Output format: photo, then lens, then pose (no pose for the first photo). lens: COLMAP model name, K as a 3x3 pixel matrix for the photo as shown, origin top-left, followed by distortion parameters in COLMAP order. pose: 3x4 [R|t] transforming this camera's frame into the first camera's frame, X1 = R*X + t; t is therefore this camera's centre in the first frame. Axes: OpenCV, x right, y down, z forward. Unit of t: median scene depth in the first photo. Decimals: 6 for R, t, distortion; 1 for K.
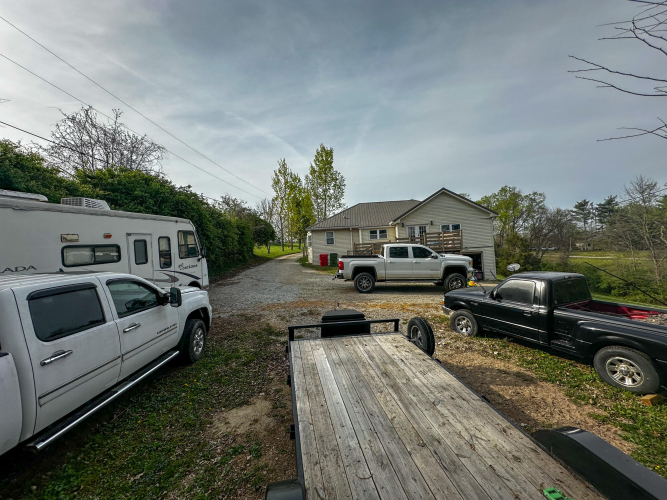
lens RADIAL K [[272.2, 0, 333.5], [0, 272.2, 250.0], [0, 0, 1]] dist [-0.001709, -0.000324]
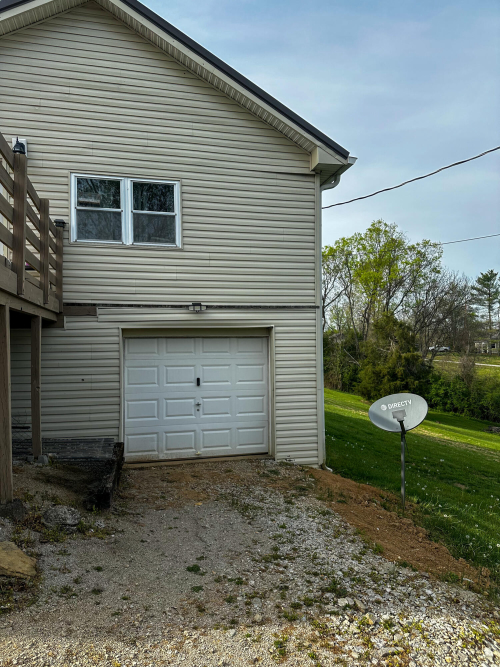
lens RADIAL K [[467.4, 0, 250.0], [0, 467.4, 333.5], [0, 0, 1]] dist [0.095982, -0.159447]
pose [[0.951303, 0.057334, 0.302878, 0.145122], [-0.054216, 0.998354, -0.018698, 0.005935], [-0.303451, 0.001367, 0.952846, 0.226706]]
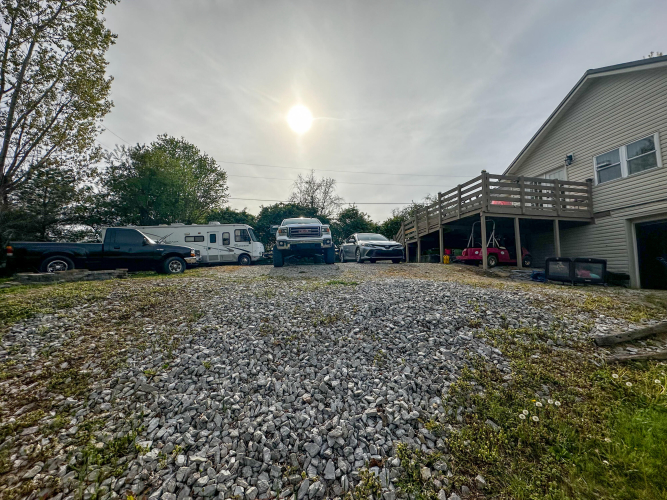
lens RADIAL K [[272.2, 0, 333.5], [0, 272.2, 250.0], [0, 0, 1]] dist [-0.001709, -0.000324]
pose [[0.217392, -0.034834, -0.975463, 0.249368], [-0.001298, 0.999352, -0.035977, 0.024613], [0.976084, 0.009087, 0.217206, 0.176373]]
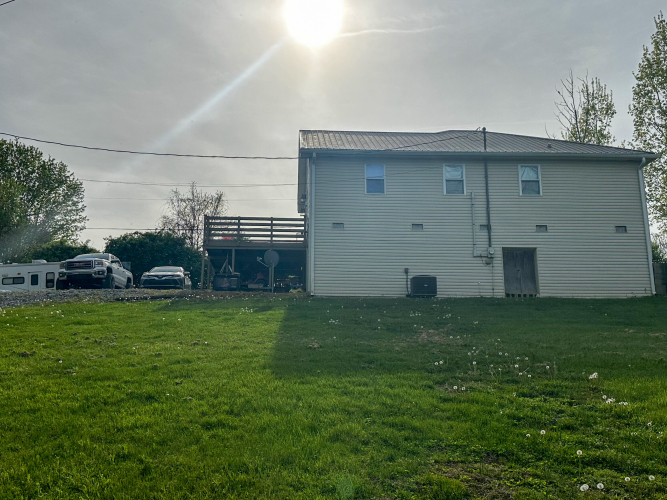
lens RADIAL K [[674.0, 0, 333.5], [0, 674.0, 250.0], [0, 0, 1]] dist [0.009272, -0.003384]
pose [[0.116864, -0.148531, -0.981978, 0.576783], [0.012307, 0.988894, -0.148112, 0.069901], [0.993072, 0.005223, 0.117394, 0.312976]]
